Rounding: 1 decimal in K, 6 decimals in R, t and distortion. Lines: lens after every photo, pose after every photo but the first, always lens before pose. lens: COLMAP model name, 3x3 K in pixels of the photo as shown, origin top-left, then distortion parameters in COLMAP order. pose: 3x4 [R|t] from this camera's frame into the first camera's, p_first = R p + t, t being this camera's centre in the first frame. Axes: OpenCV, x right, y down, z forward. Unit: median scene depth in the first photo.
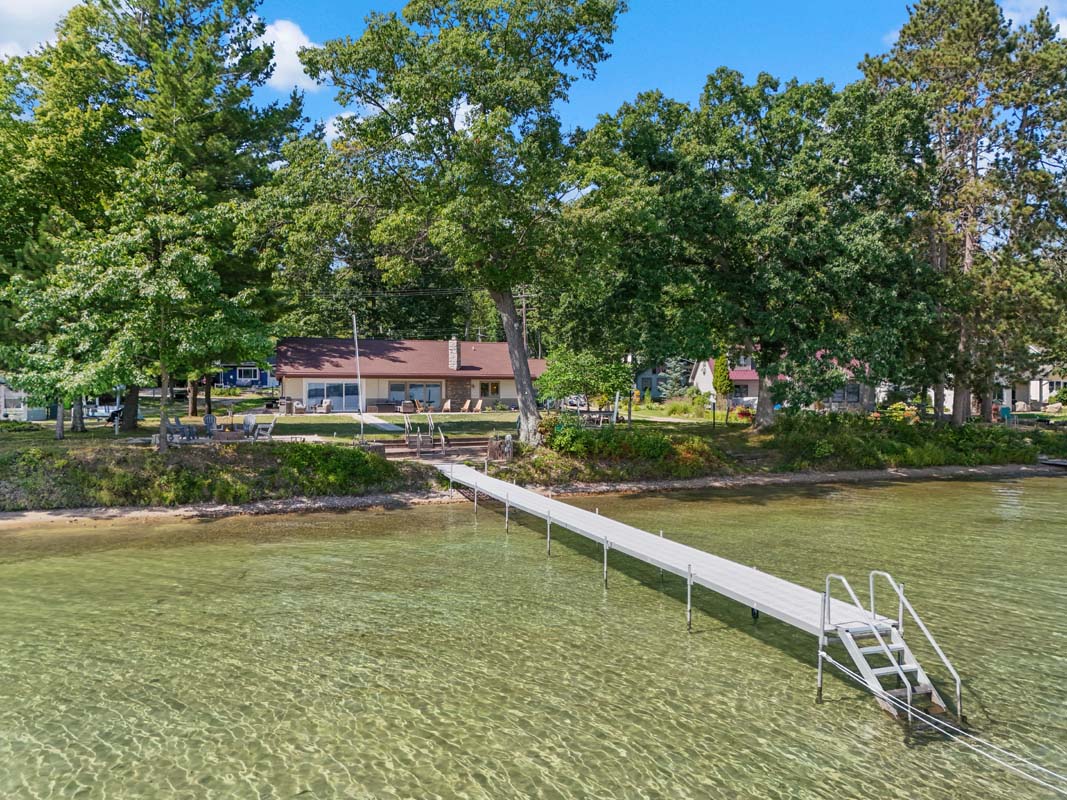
lens RADIAL K [[780.4, 0, 533.5], [0, 780.4, 400.0], [0, 0, 1]] dist [0.036471, -0.002977]
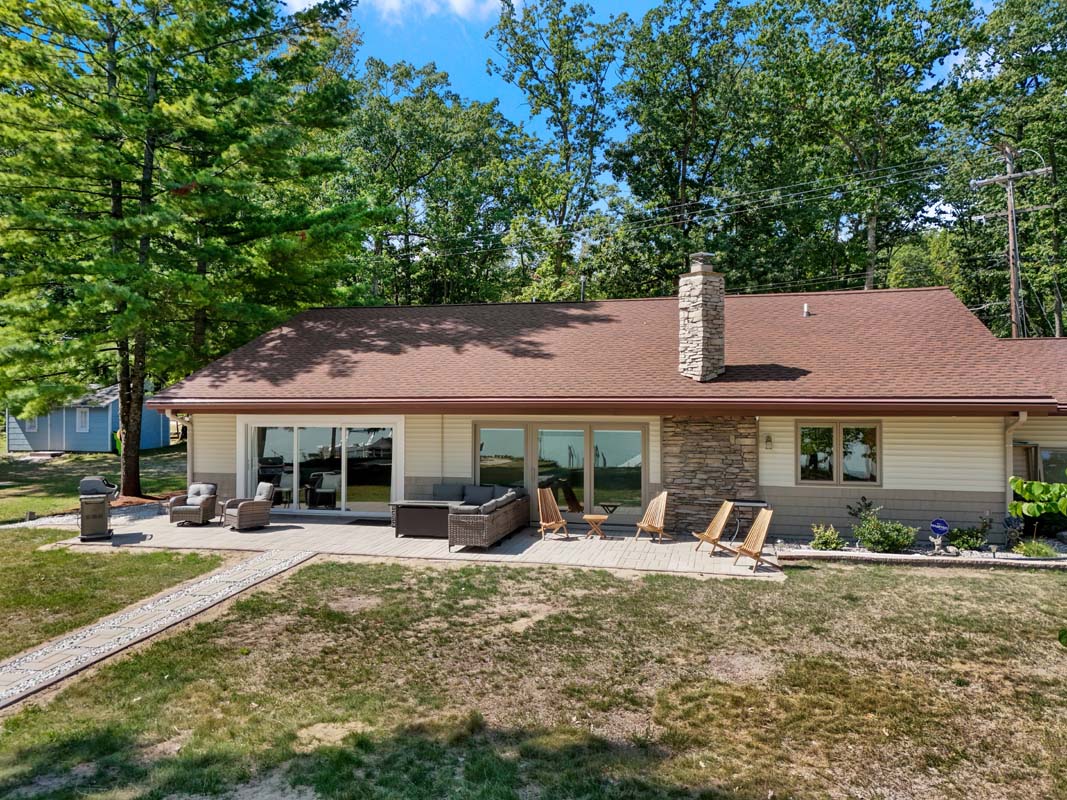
lens RADIAL K [[780.4, 0, 533.5], [0, 780.4, 400.0], [0, 0, 1]] dist [0.036471, -0.002977]
pose [[0.843397, -0.004151, -0.537274, -0.001322], [-0.009171, 0.999713, -0.022120, -0.024978], [0.537212, 0.023584, 0.843117, 0.734149]]
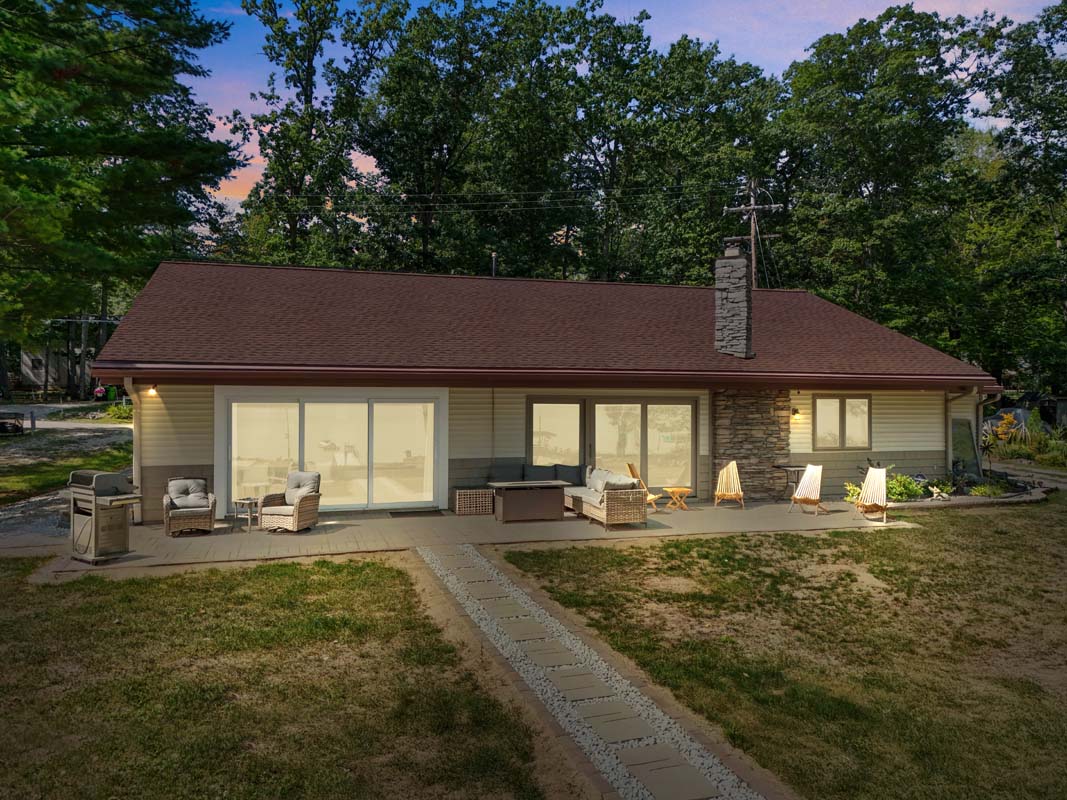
lens RADIAL K [[780.4, 0, 533.5], [0, 780.4, 400.0], [0, 0, 1]] dist [0.036471, -0.002977]
pose [[0.999353, 0.000708, -0.035948, -0.166736], [-0.001556, 0.999721, -0.023576, -0.015285], [0.035922, 0.023617, 0.999076, 0.700266]]
